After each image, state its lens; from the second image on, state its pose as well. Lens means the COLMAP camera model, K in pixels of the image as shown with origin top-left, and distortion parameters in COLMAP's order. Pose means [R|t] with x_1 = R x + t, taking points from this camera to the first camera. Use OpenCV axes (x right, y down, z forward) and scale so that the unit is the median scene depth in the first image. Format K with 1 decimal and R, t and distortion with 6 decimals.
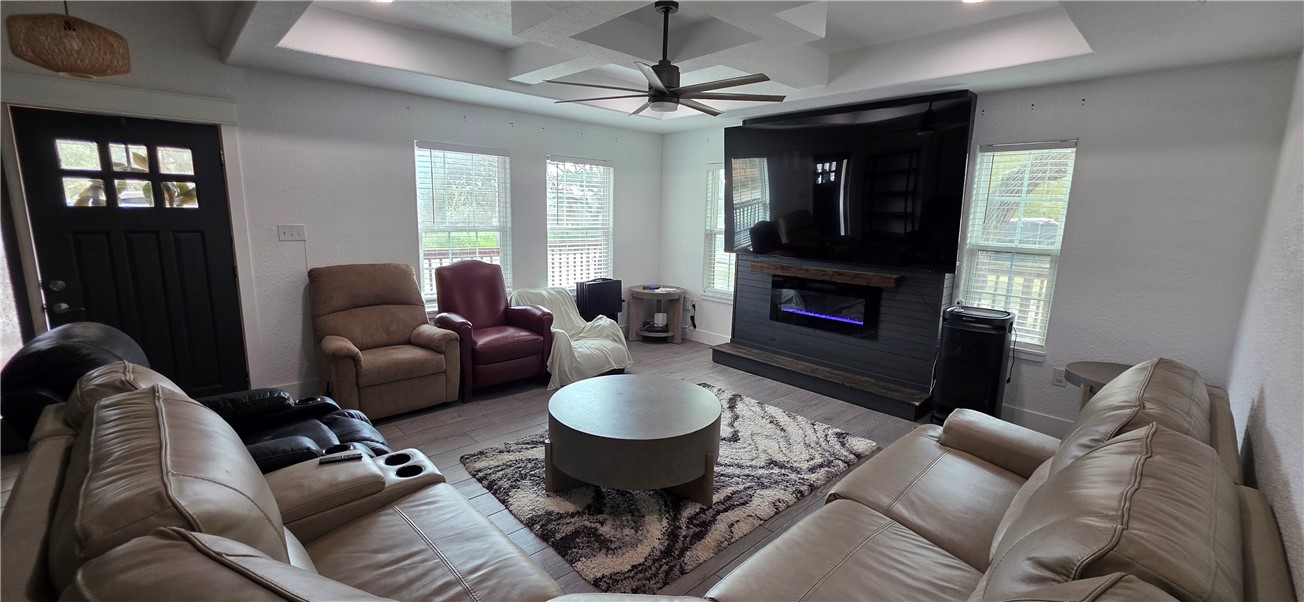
lens RADIAL K [[515.3, 0, 648.6], [0, 515.3, 301.5], [0, 0, 1]] dist [0.004025, -0.000622]
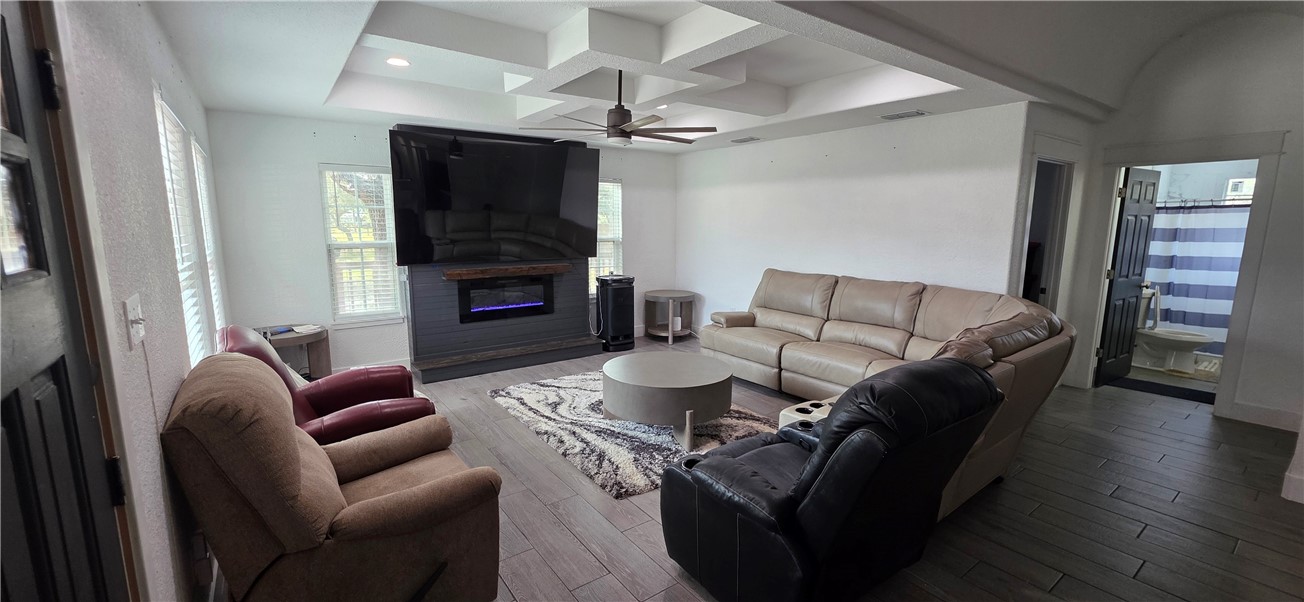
lens RADIAL K [[515.3, 0, 648.6], [0, 515.3, 301.5], [0, 0, 1]] dist [0.004025, -0.000622]
pose [[0.115693, -0.176624, 0.977455, -0.876071], [0.174243, 0.972413, 0.155090, -0.124122], [-0.977883, 0.152372, 0.143277, 0.562968]]
